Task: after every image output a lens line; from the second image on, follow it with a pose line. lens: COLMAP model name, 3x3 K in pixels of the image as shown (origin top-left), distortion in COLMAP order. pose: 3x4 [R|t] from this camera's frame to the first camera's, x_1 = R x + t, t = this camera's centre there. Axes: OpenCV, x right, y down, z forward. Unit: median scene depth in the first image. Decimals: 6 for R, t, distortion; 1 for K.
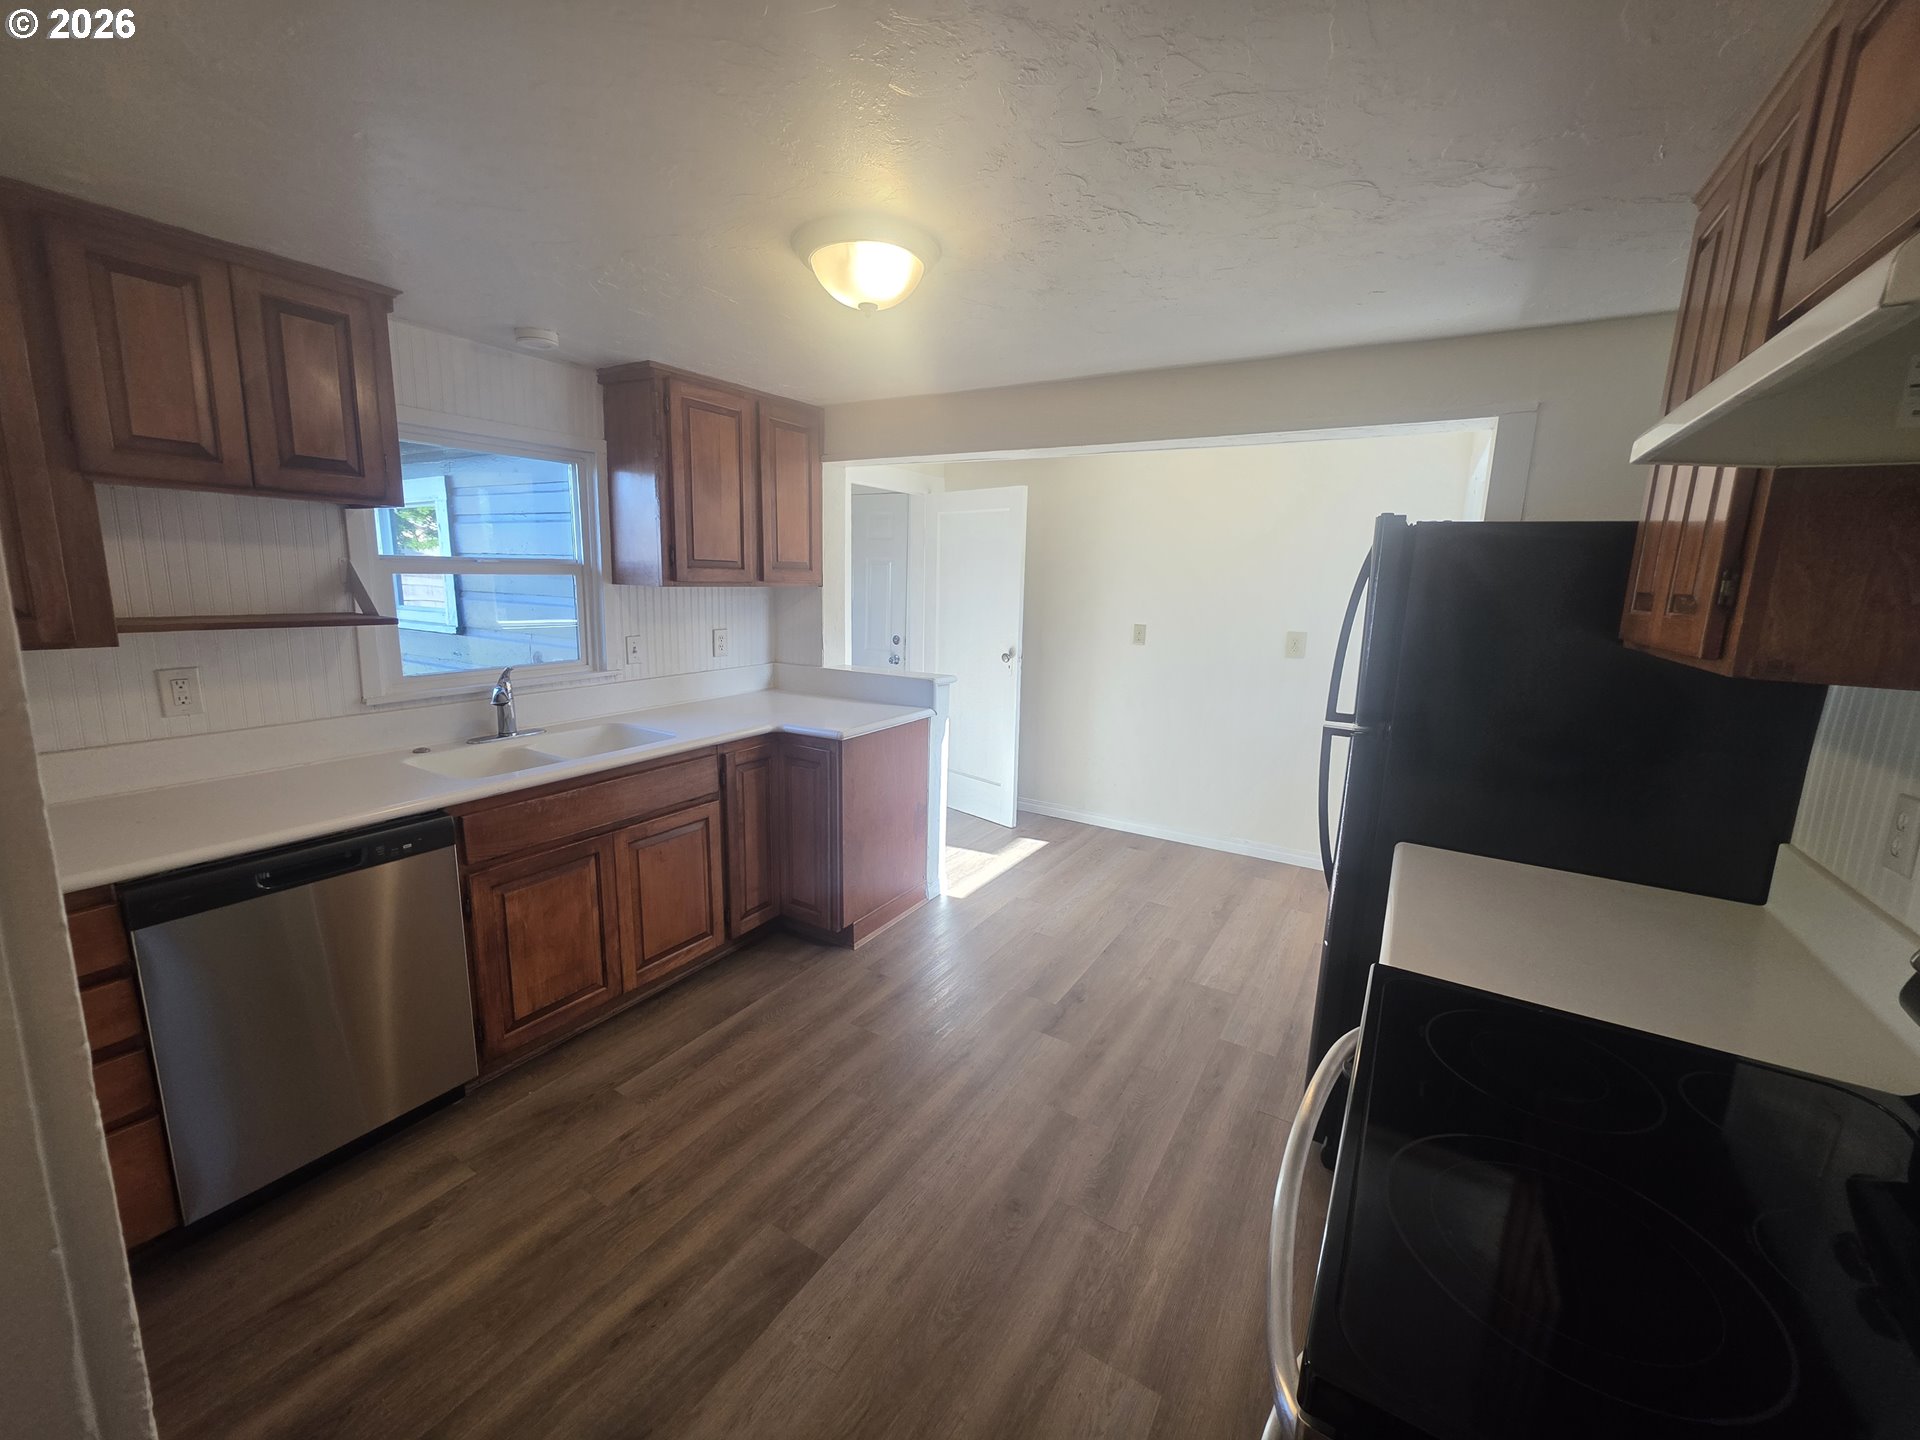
lens RADIAL K [[766.0, 0, 964.0], [0, 766.0, 712.8], [0, 0, 1]] dist [-0.000883, 0.000383]
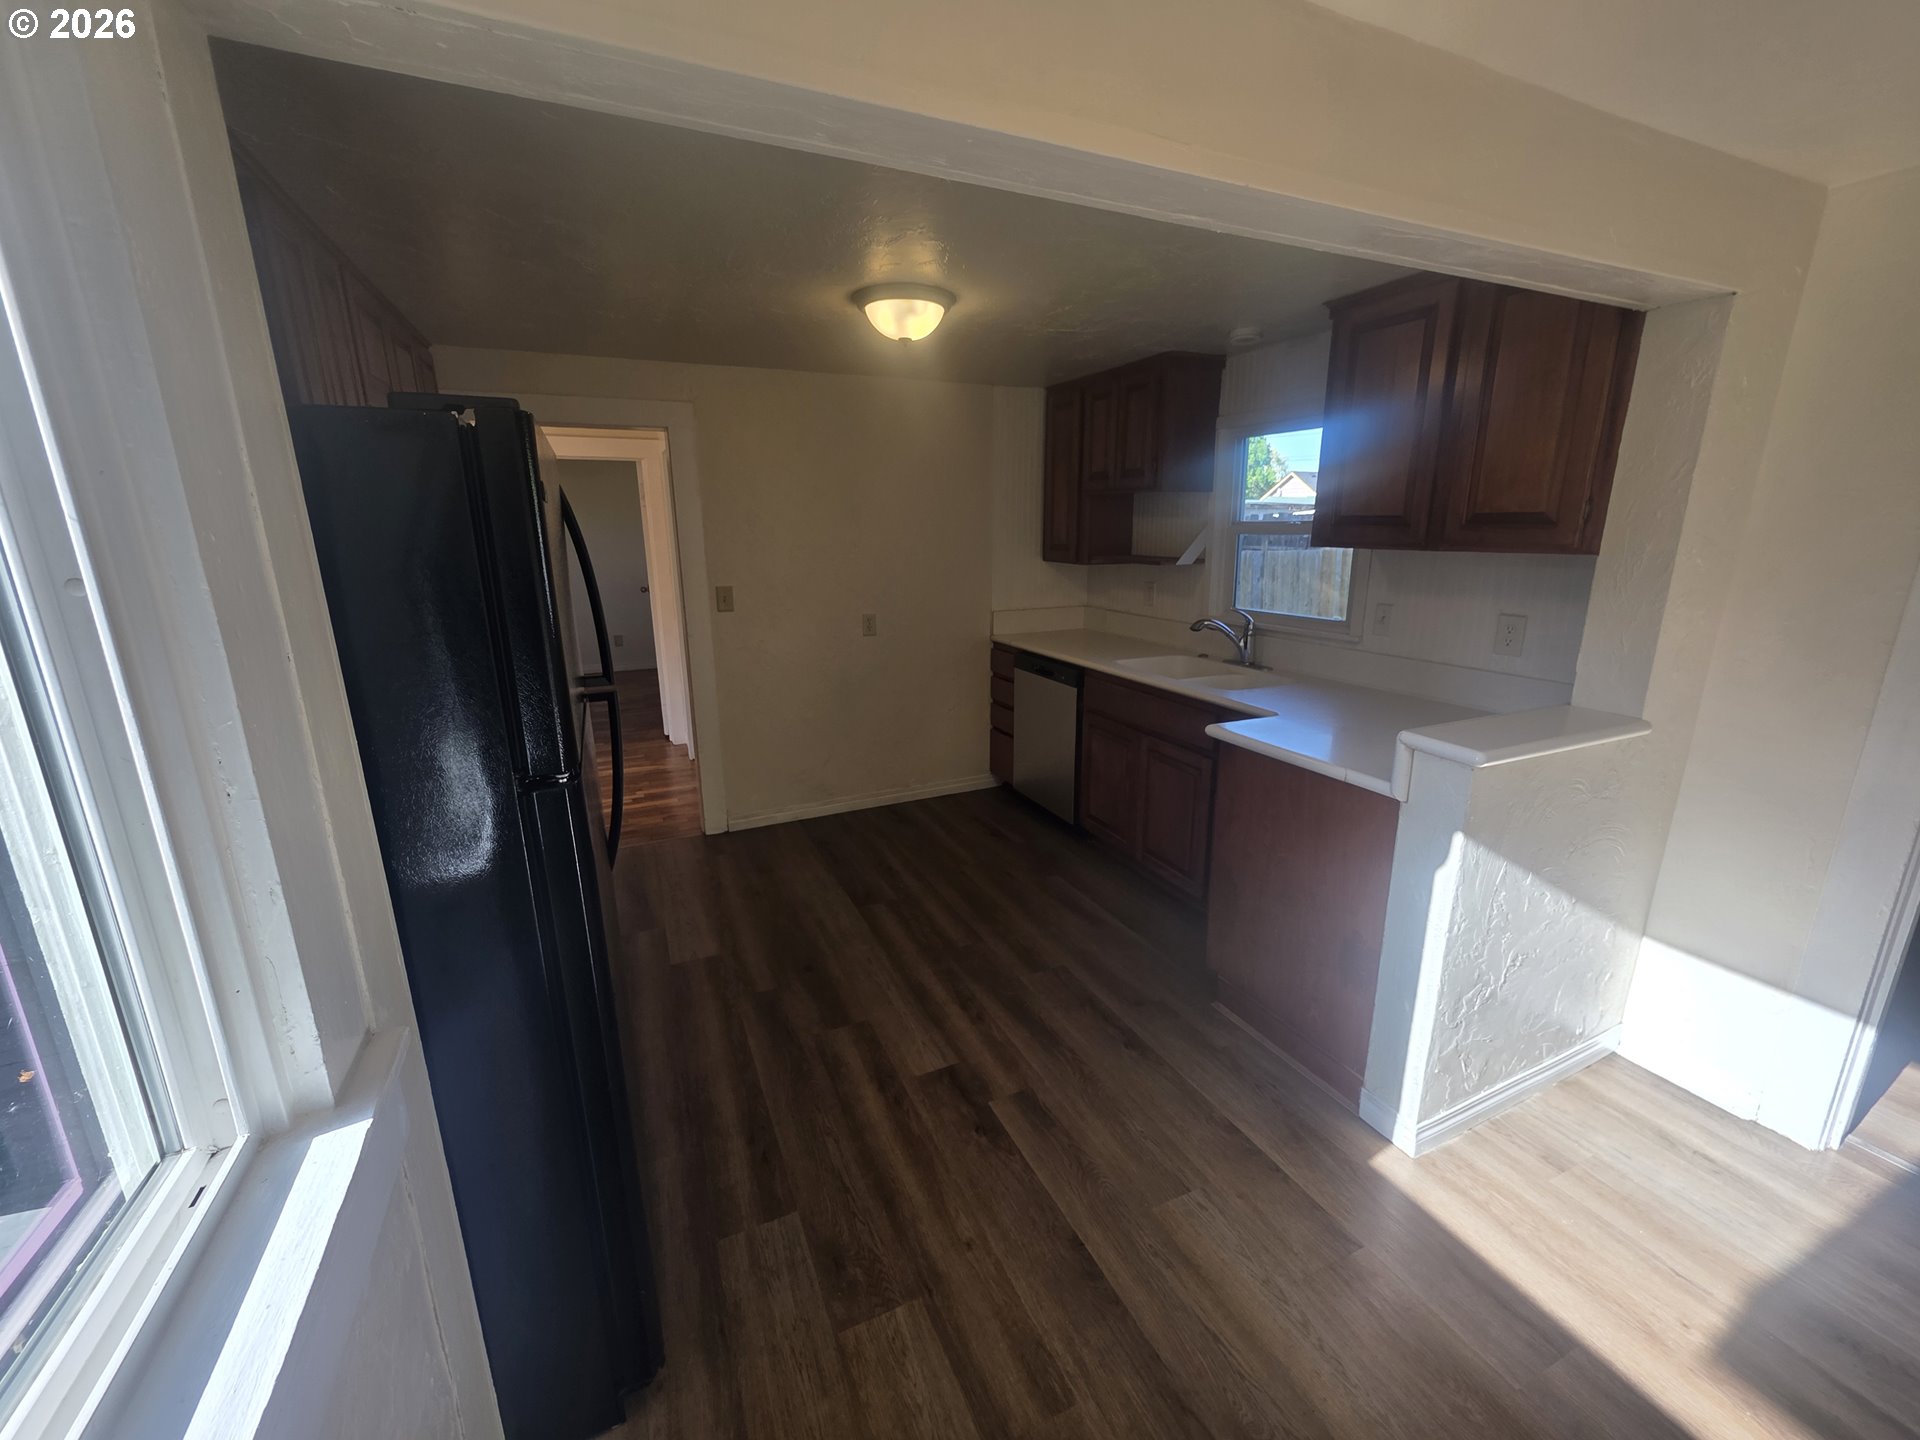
lens RADIAL K [[769.8, 0, 964.0], [0, 769.8, 713.7], [0, 0, 1]] dist [-0.000322, 0.000262]
pose [[-0.559886, 0.180854, -0.808591, 0.805728], [-0.153824, 0.936235, 0.315915, -0.255430], [0.814166, 0.301257, -0.496365, 1.476284]]
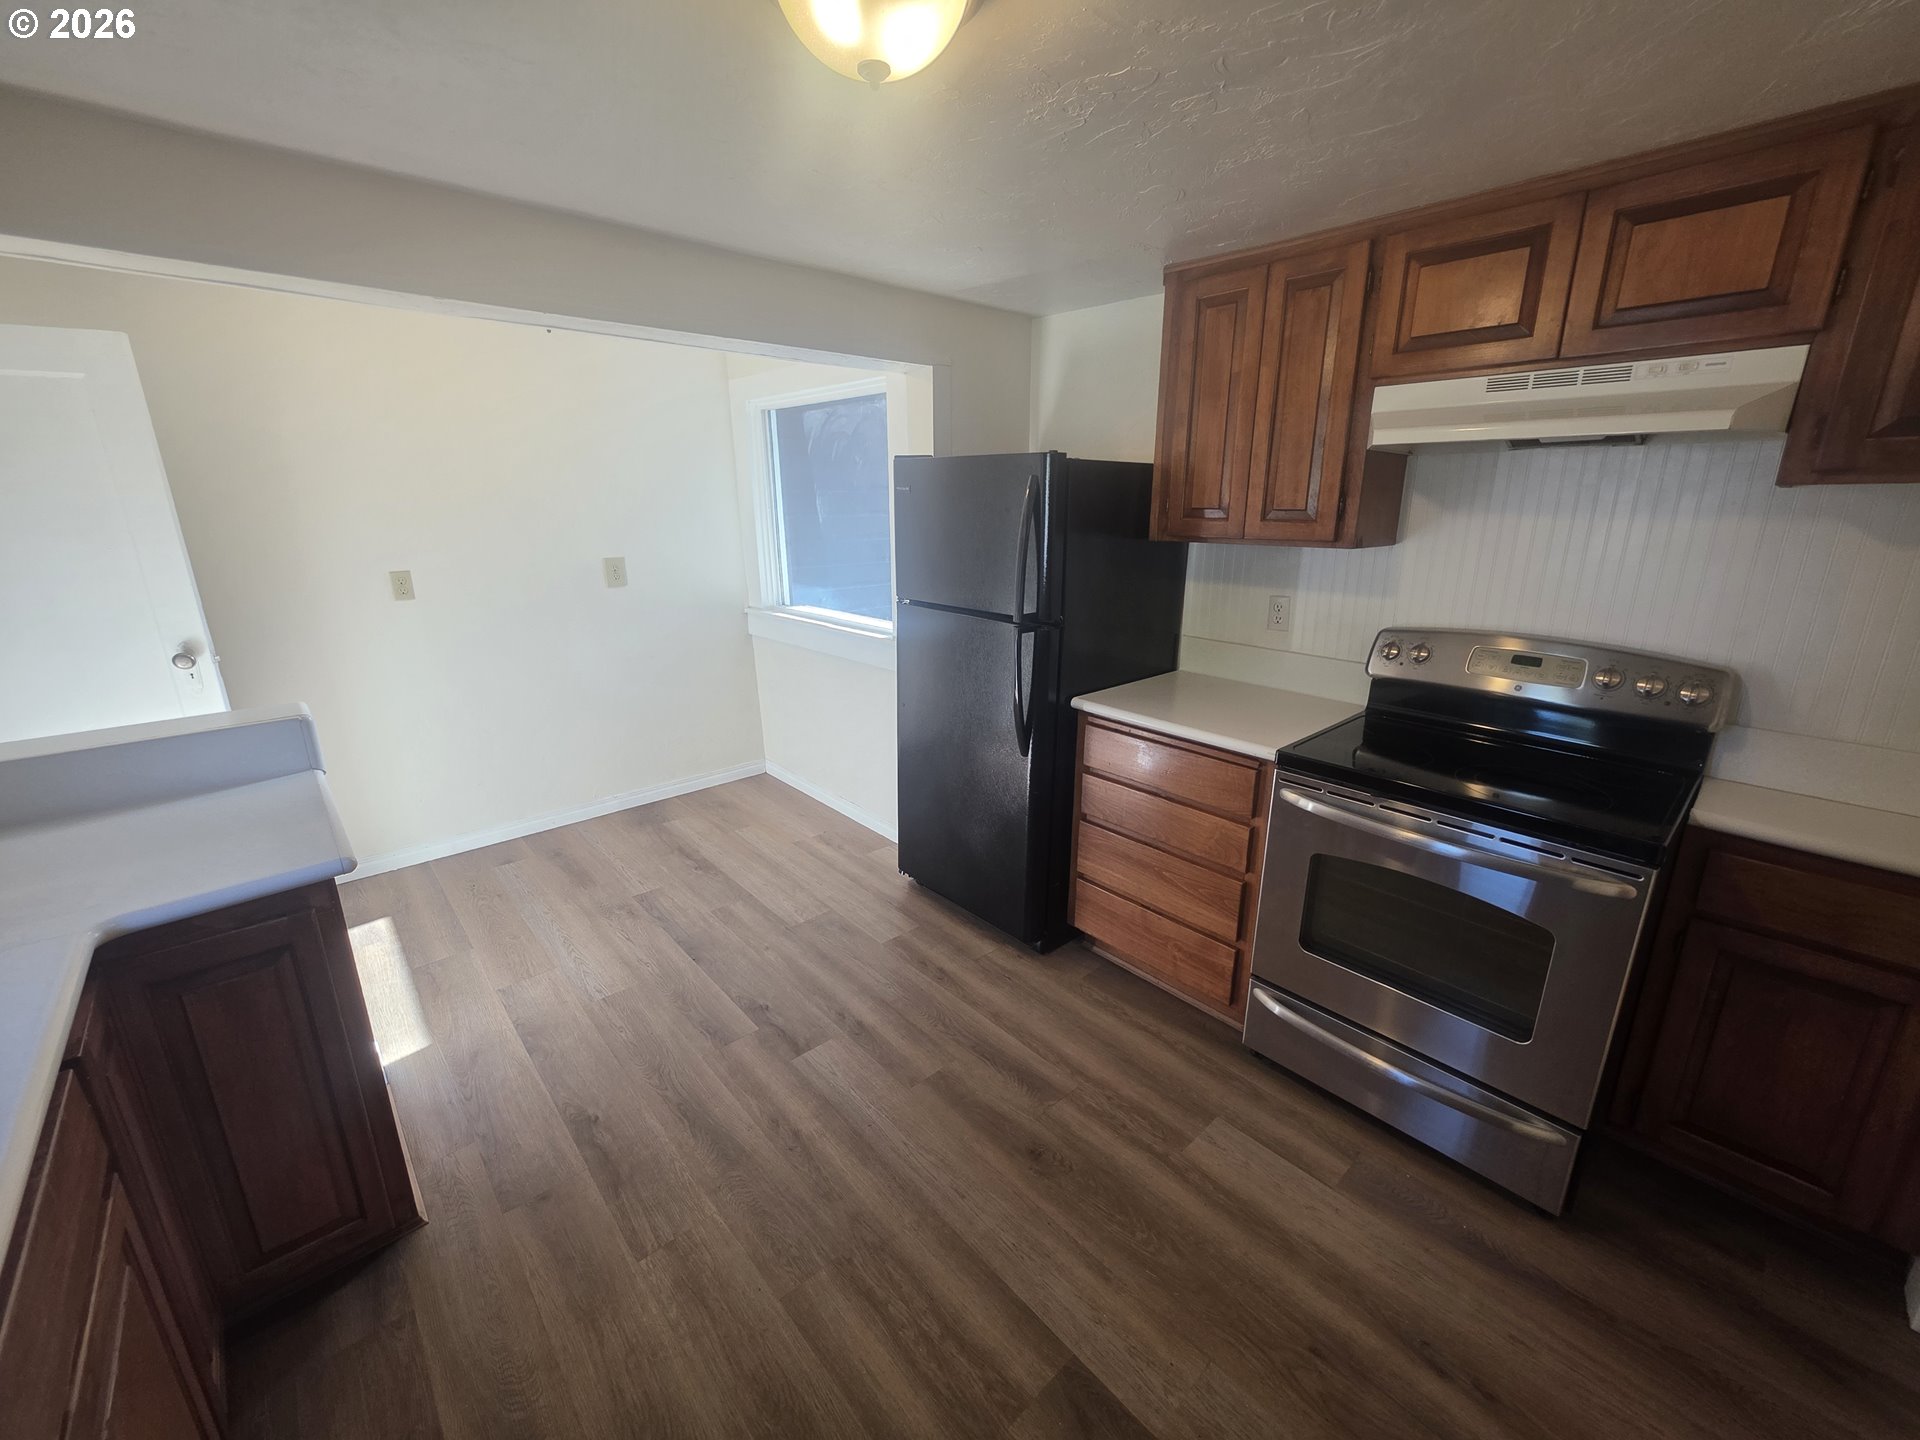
lens RADIAL K [[766.0, 0, 964.0], [0, 766.0, 712.8], [0, 0, 1]] dist [-0.000883, 0.000383]
pose [[0.278321, -0.286561, 0.916745, -0.580831], [0.175490, 0.953562, 0.244791, -0.137560], [-0.944320, 0.092749, 0.315685, 0.582344]]
